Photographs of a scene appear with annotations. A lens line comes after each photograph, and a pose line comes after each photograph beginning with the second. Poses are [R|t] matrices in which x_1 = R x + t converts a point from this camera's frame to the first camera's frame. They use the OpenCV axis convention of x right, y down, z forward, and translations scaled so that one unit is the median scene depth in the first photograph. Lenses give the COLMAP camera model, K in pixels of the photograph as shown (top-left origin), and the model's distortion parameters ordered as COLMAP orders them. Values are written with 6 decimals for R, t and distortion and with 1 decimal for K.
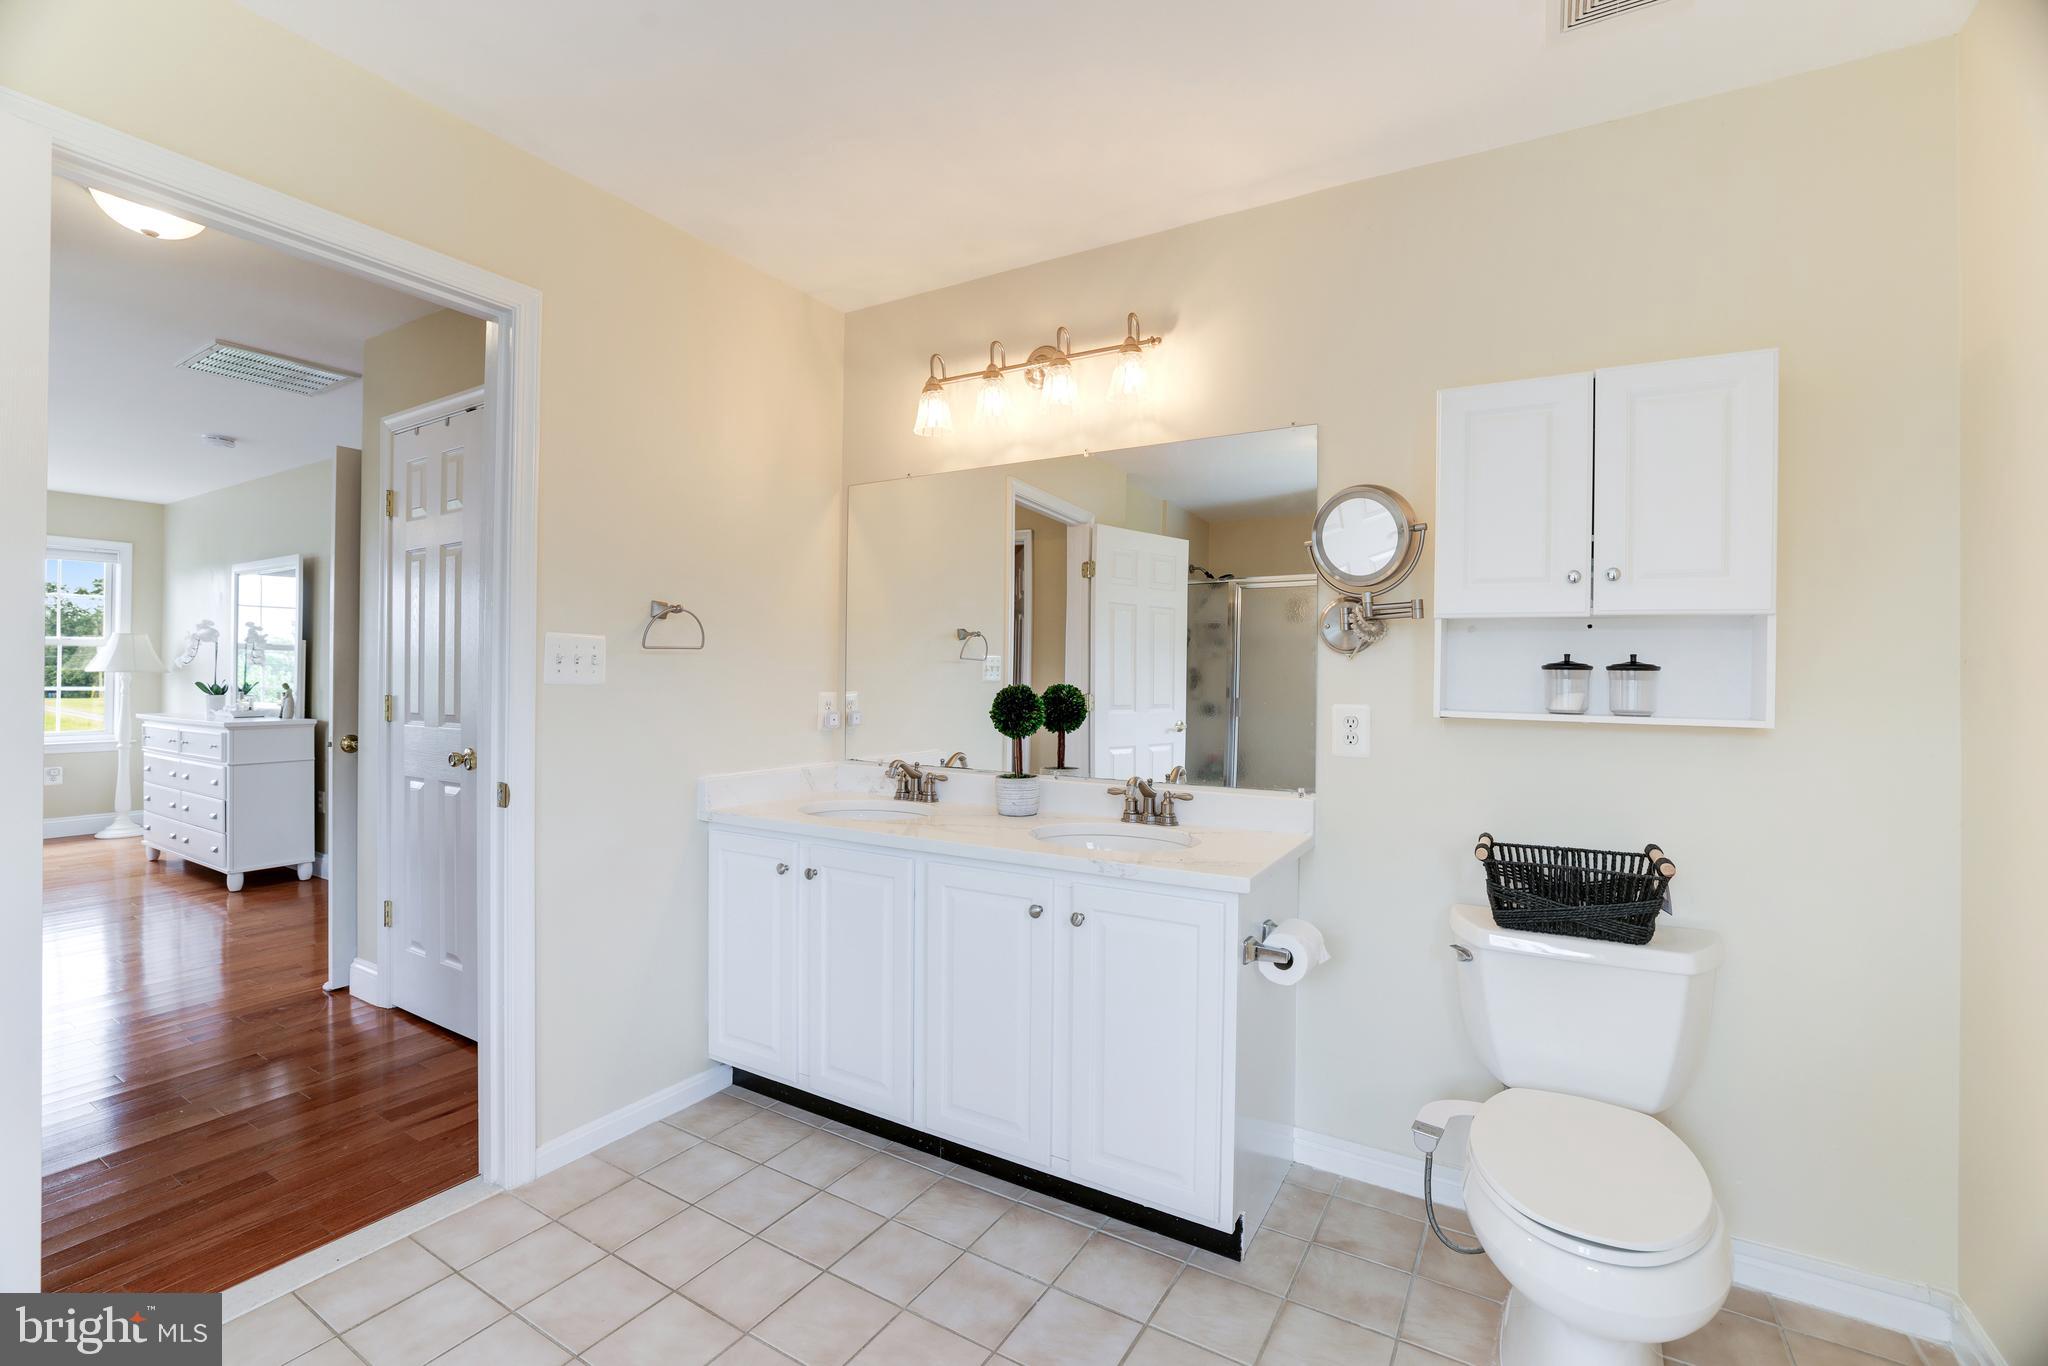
lens RADIAL K [[890.5, 0, 1018.2], [0, 890.5, 681.1], [0, 0, 1]] dist [-0.039157, 0.007953]
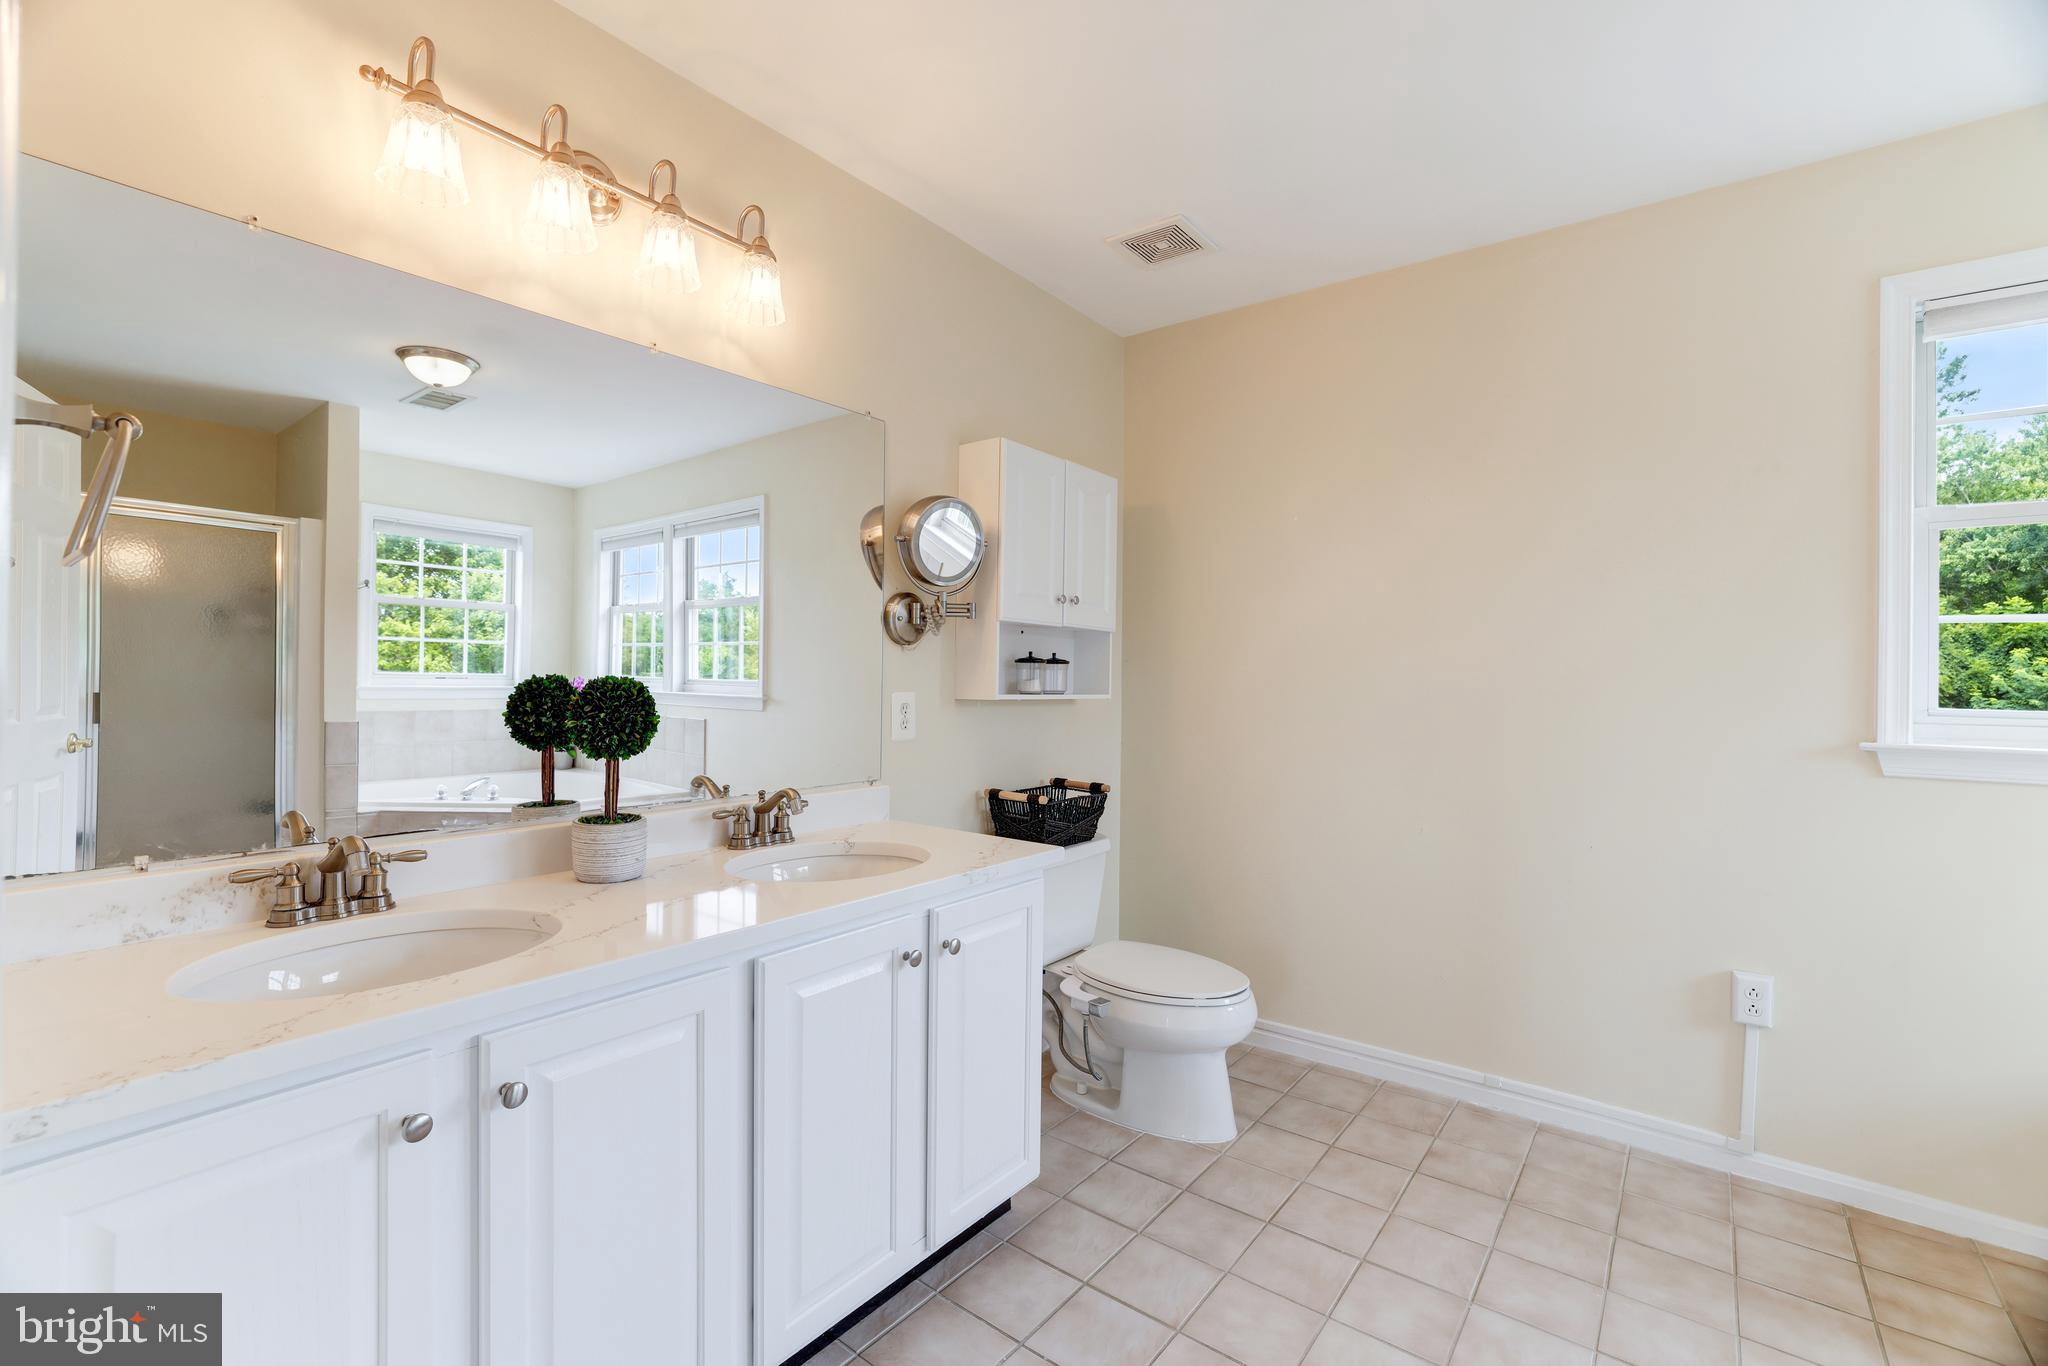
lens RADIAL K [[890.5, 0, 1020.4], [0, 890.5, 679.0], [0, 0, 1]] dist [-0.039157, 0.007953]
pose [[0.113071, -0.011089, 0.993525, -0.792062], [-0.003836, 0.999925, 0.011597, -0.003215], [-0.993580, -0.005122, 0.113020, 0.843169]]
